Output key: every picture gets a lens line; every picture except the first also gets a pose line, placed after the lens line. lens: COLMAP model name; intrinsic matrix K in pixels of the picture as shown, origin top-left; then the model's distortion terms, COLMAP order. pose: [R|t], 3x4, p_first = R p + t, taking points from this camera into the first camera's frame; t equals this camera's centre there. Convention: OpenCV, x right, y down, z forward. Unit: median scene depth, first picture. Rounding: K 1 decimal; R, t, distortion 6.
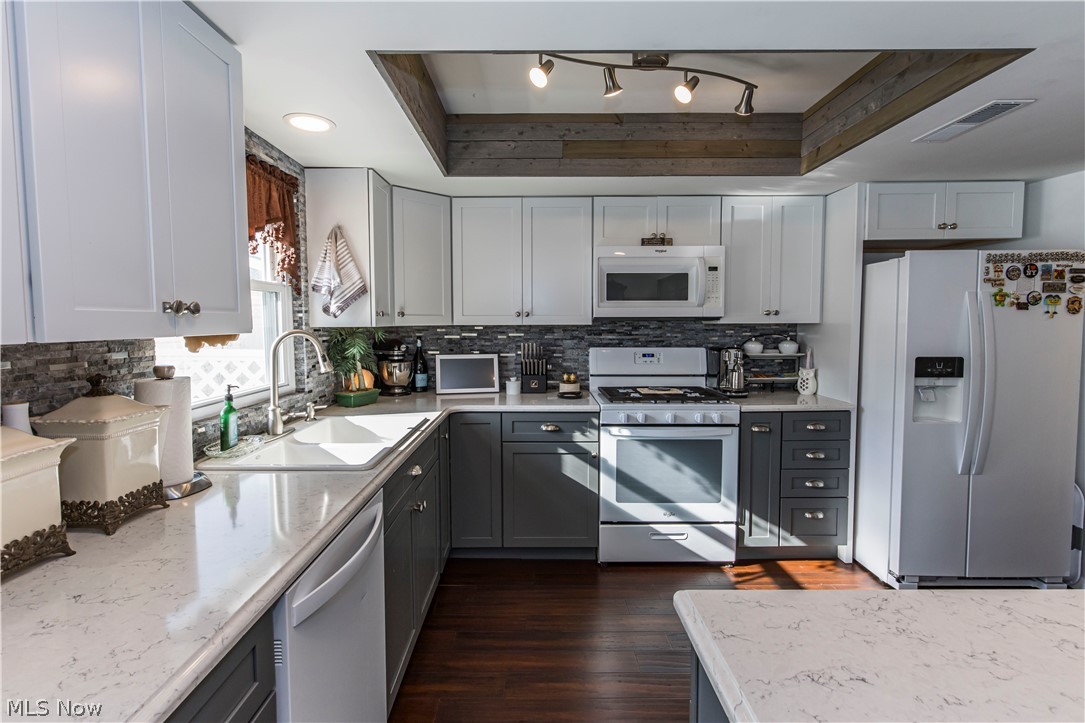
lens RADIAL K [[502.0, 0, 520.1], [0, 502.0, 348.6], [0, 0, 1]] dist [-0.005883, 0.000229]
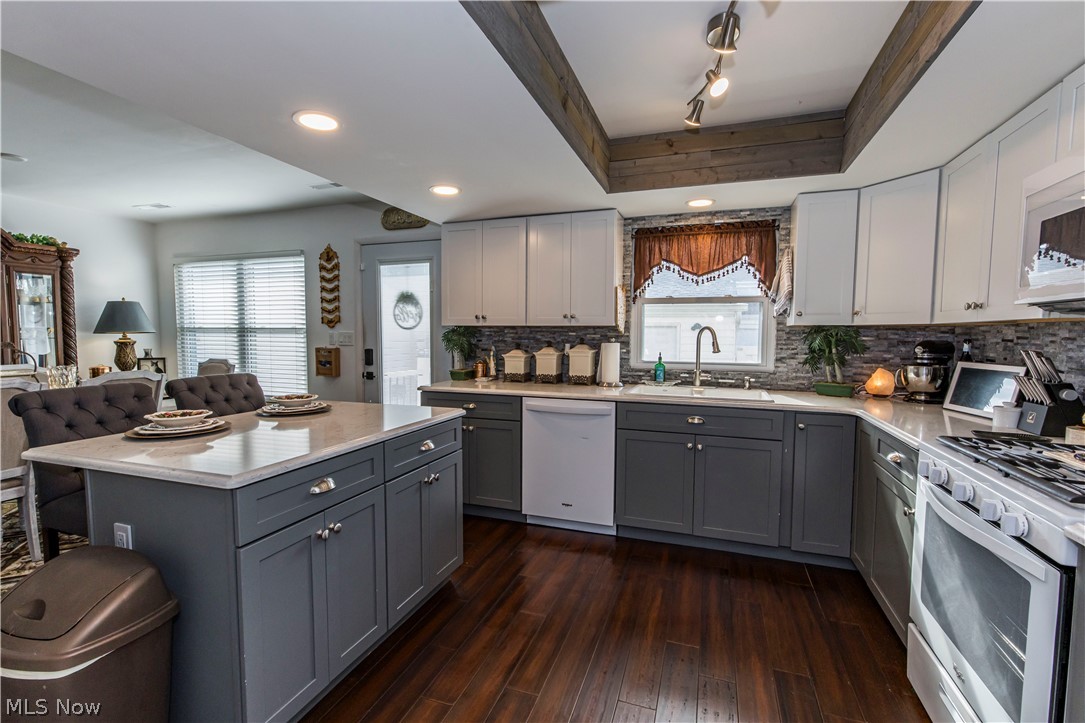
lens RADIAL K [[488.7, 0, 546.7], [0, 488.7, 364.2], [0, 0, 1]] dist [-0.000590, 0.002273]
pose [[-0.300492, 0.061205, -0.951818, 0.898688], [-0.058172, 0.994905, 0.082340, -0.009795], [0.952009, 0.080112, -0.295401, 0.695088]]
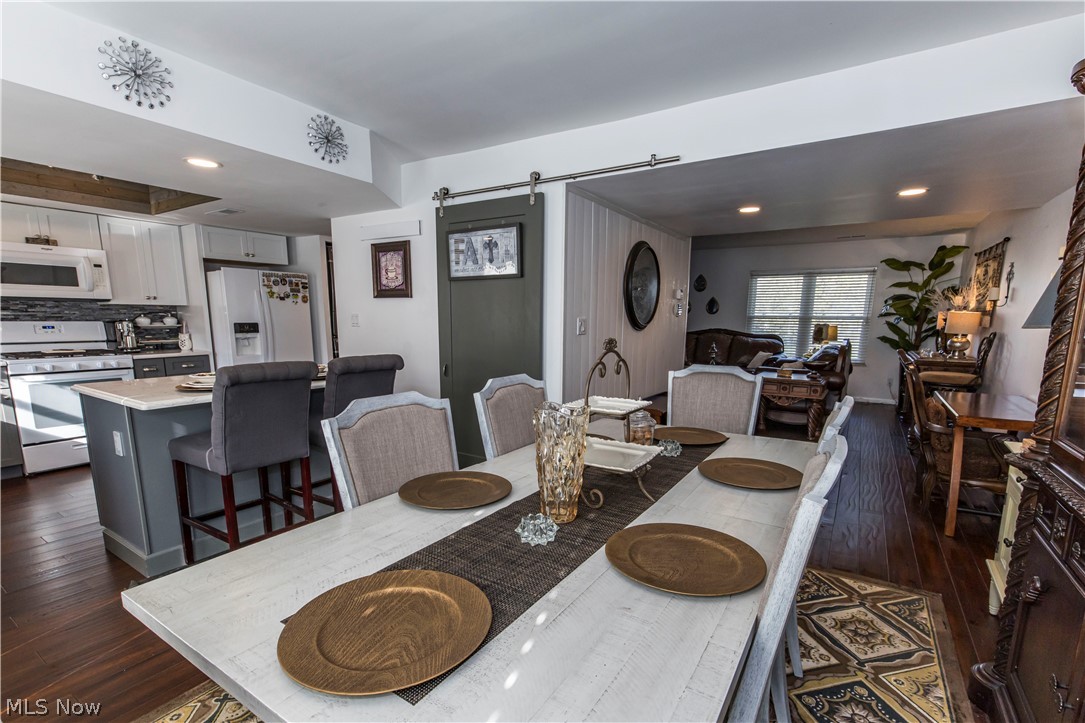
lens RADIAL K [[488.7, 0, 542.3], [0, 488.7, 401.7], [0, 0, 1]] dist [-0.000590, 0.002273]
pose [[0.512739, -0.140517, 0.846968, -0.236754], [0.038709, 0.989296, 0.140696, 0.090548], [-0.857672, -0.039356, 0.512690, -0.939665]]
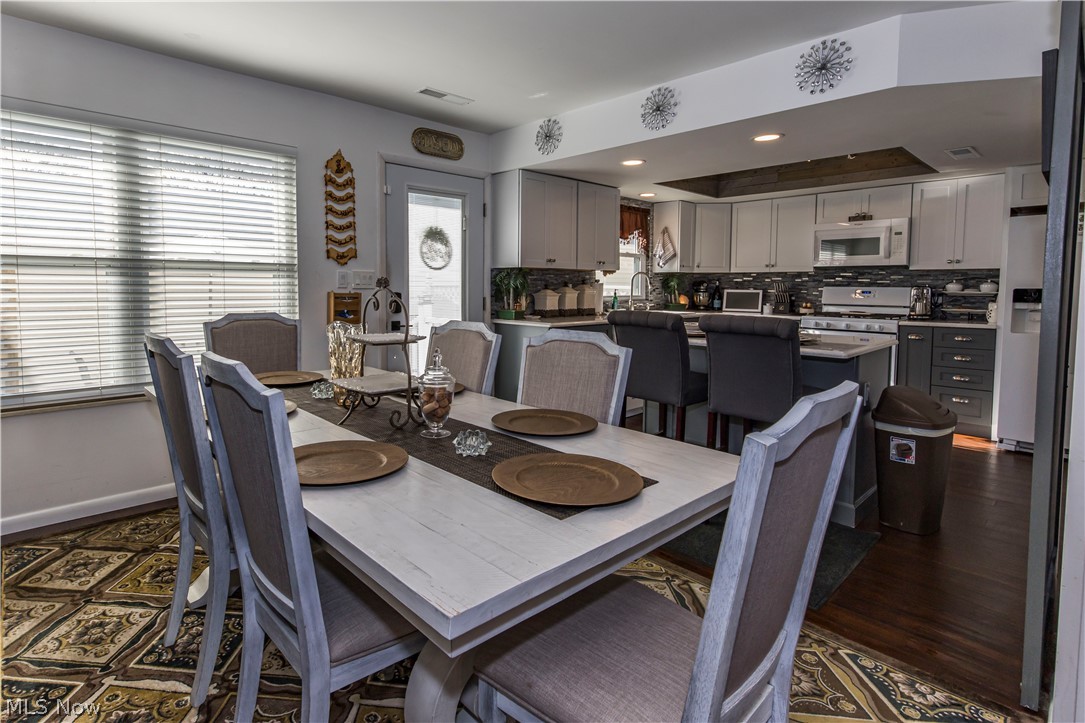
lens RADIAL K [[543.9, 0, 520.5], [0, 543.9, 318.1], [0, 0, 1]] dist [0.008382, -0.003949]
pose [[0.707375, 0.050164, -0.705057, 0.805968], [-0.045969, 0.998632, 0.024931, 0.115692], [0.705343, 0.014775, 0.708713, -1.042079]]
